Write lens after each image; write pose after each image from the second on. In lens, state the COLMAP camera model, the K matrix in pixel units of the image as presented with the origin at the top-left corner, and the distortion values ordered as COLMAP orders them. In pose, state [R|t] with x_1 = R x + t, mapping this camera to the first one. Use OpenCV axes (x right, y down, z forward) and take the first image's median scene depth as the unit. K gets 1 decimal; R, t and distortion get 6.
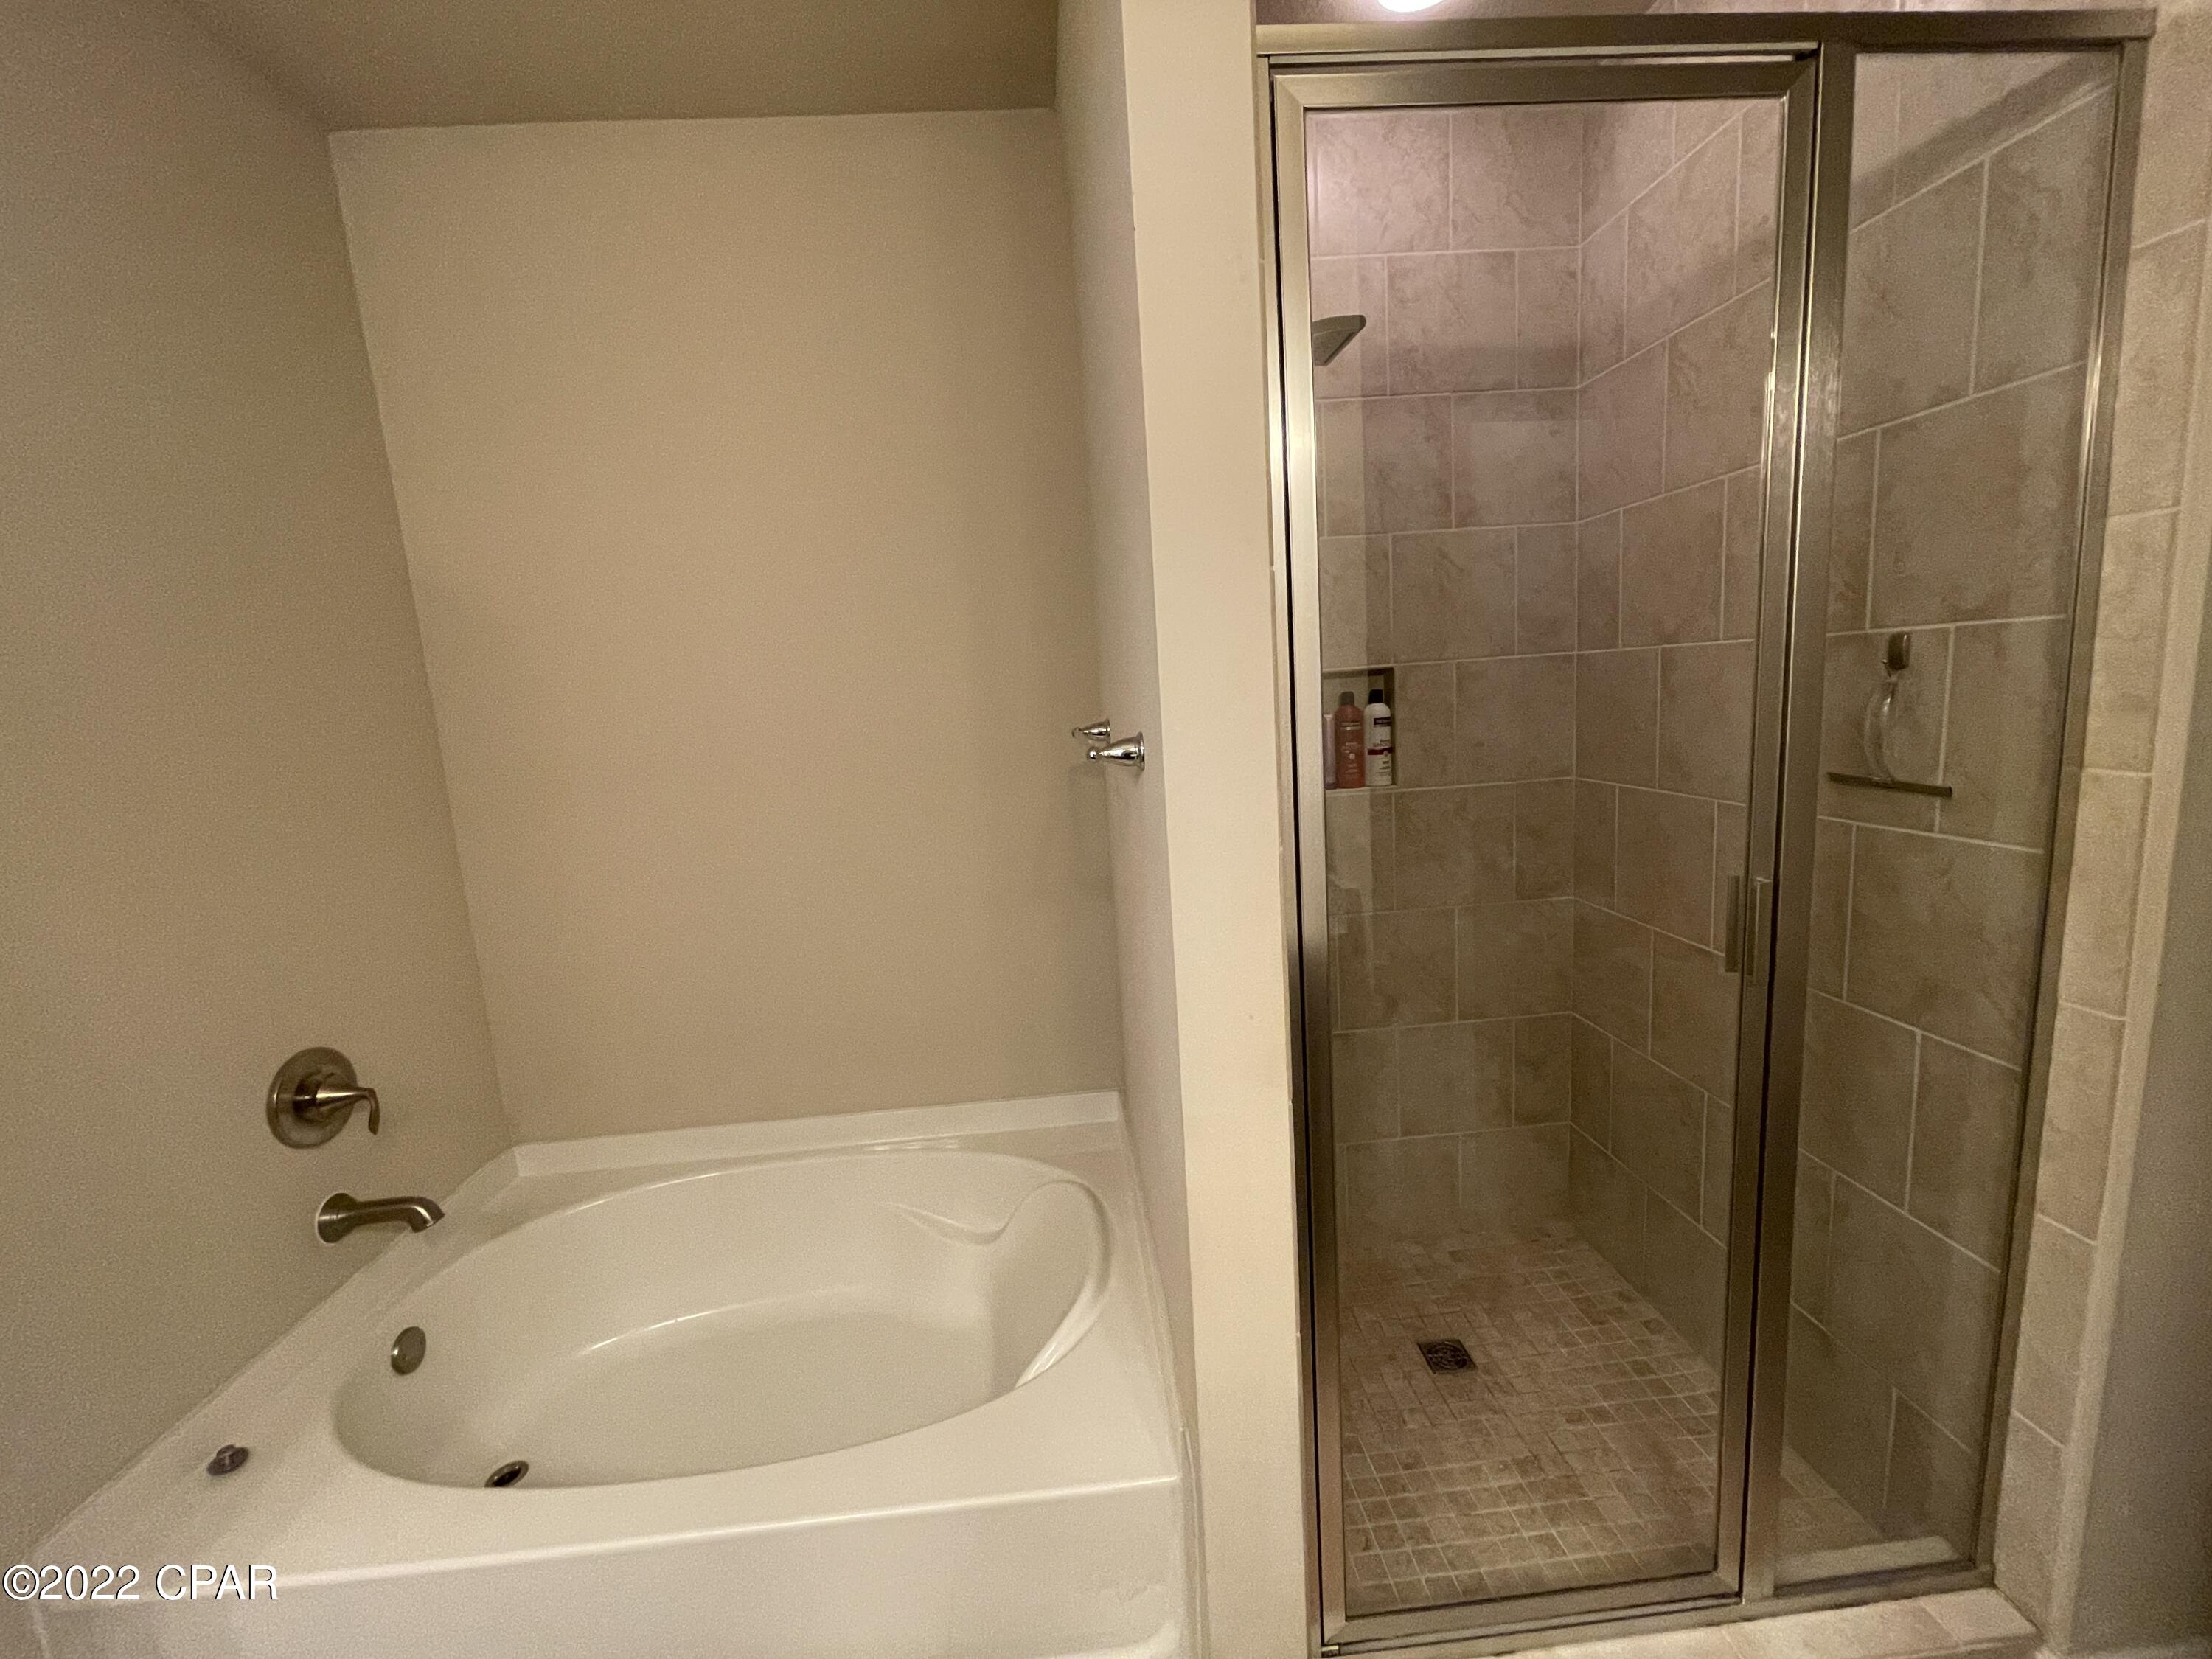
lens RADIAL K [[889.3, 0, 1106.0], [0, 889.3, 829.5], [0, 0, 1]] dist [-0.009248, 0.002798]
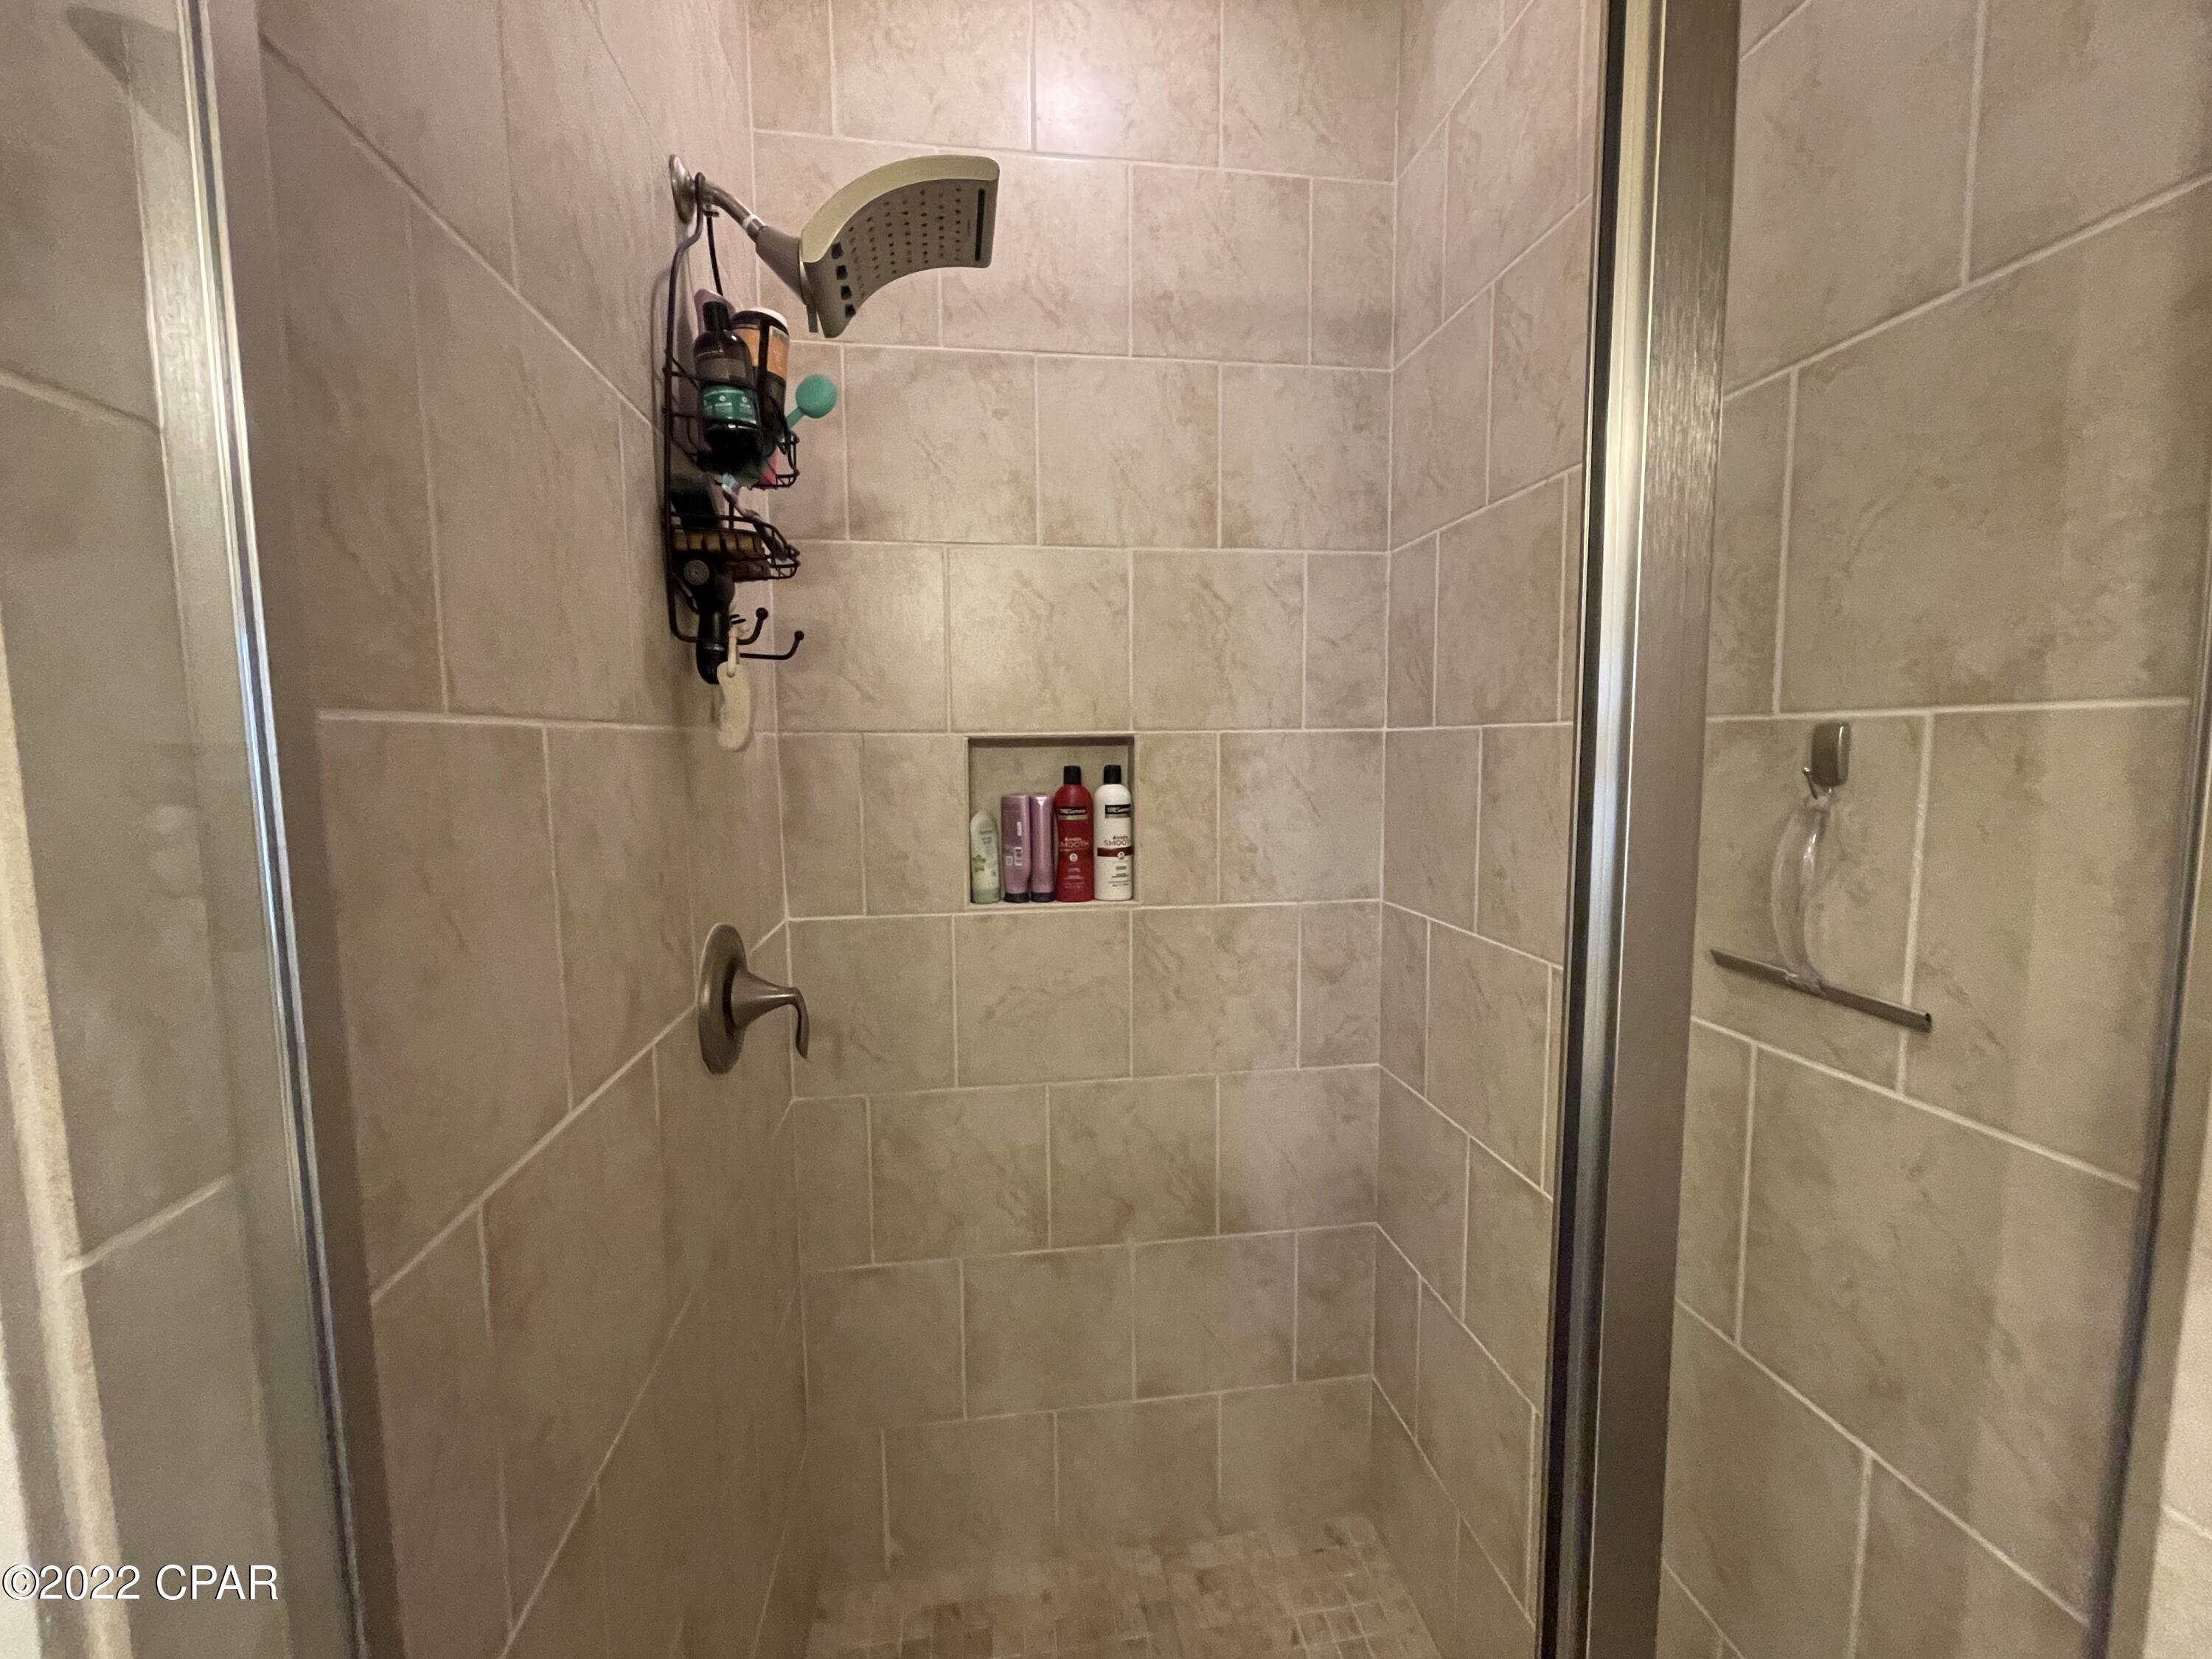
lens RADIAL K [[889.3, 0, 1106.0], [0, 889.3, 829.5], [0, 0, 1]] dist [-0.009248, 0.002798]
pose [[0.995306, 0.051326, 0.082047, 0.281282], [-0.045948, 0.996752, -0.066144, -0.067898], [-0.085176, 0.062064, 0.994431, 0.343878]]
